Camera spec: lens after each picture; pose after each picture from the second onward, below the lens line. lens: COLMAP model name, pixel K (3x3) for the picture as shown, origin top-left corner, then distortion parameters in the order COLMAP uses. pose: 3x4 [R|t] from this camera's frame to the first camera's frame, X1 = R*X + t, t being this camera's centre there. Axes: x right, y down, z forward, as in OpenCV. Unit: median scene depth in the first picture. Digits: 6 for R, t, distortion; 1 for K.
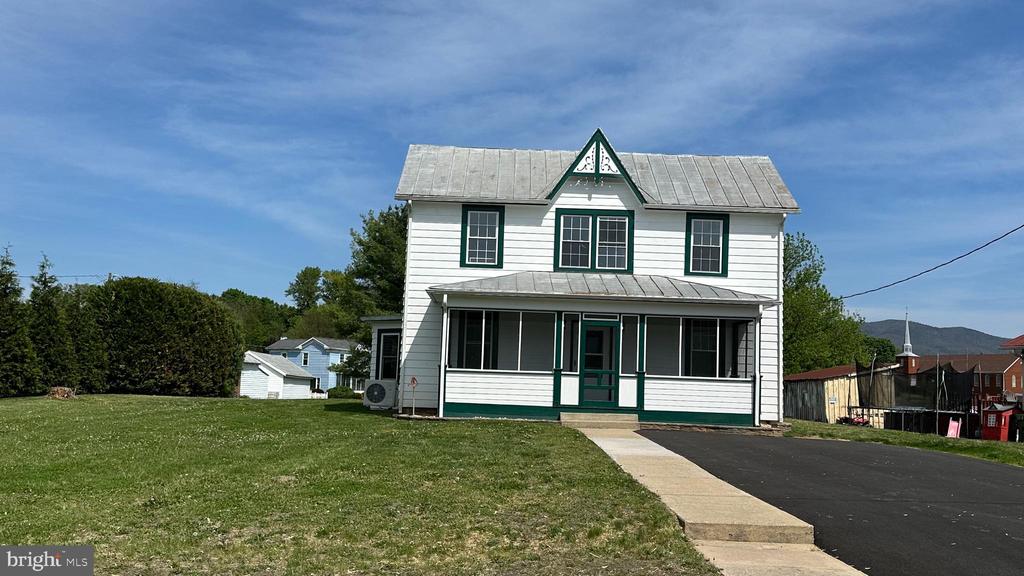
lens RADIAL K [[977.4, 0, 513.2], [0, 977.4, 290.1], [0, 0, 1]] dist [0.006584, 0.000000]
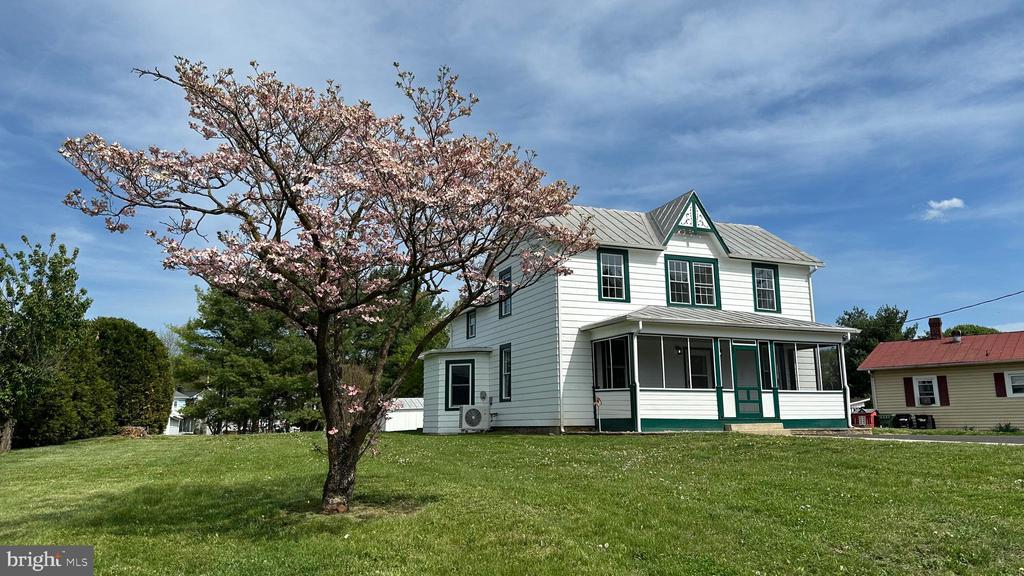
lens RADIAL K [[725.8, 0, 501.9], [0, 725.8, 272.2], [0, 0, 1]] dist [0.042089, -0.003904]
pose [[0.926613, 0.036178, 0.374271, -0.480806], [0.002311, 0.994794, -0.101880, 0.029752], [-0.376008, 0.095268, 0.921706, 0.250456]]
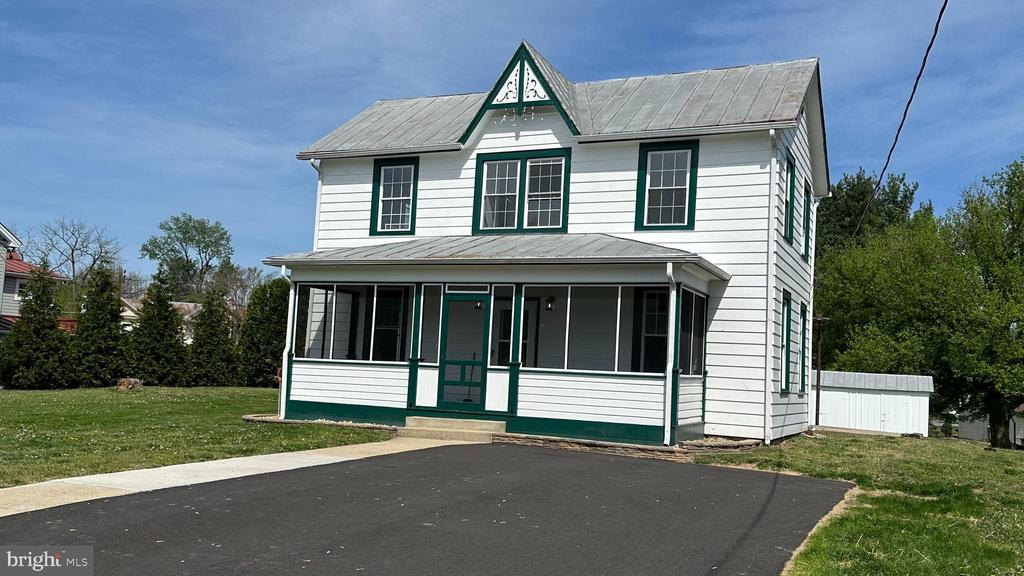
lens RADIAL K [[959.4, 0, 509.5], [0, 959.4, 287.9], [0, 0, 1]] dist [0.073728, 0.000000]
pose [[0.904758, -0.030112, -0.424861, 0.389300], [0.022742, 0.999490, -0.022410, 0.040169], [0.425319, 0.010613, 0.904981, 0.325061]]
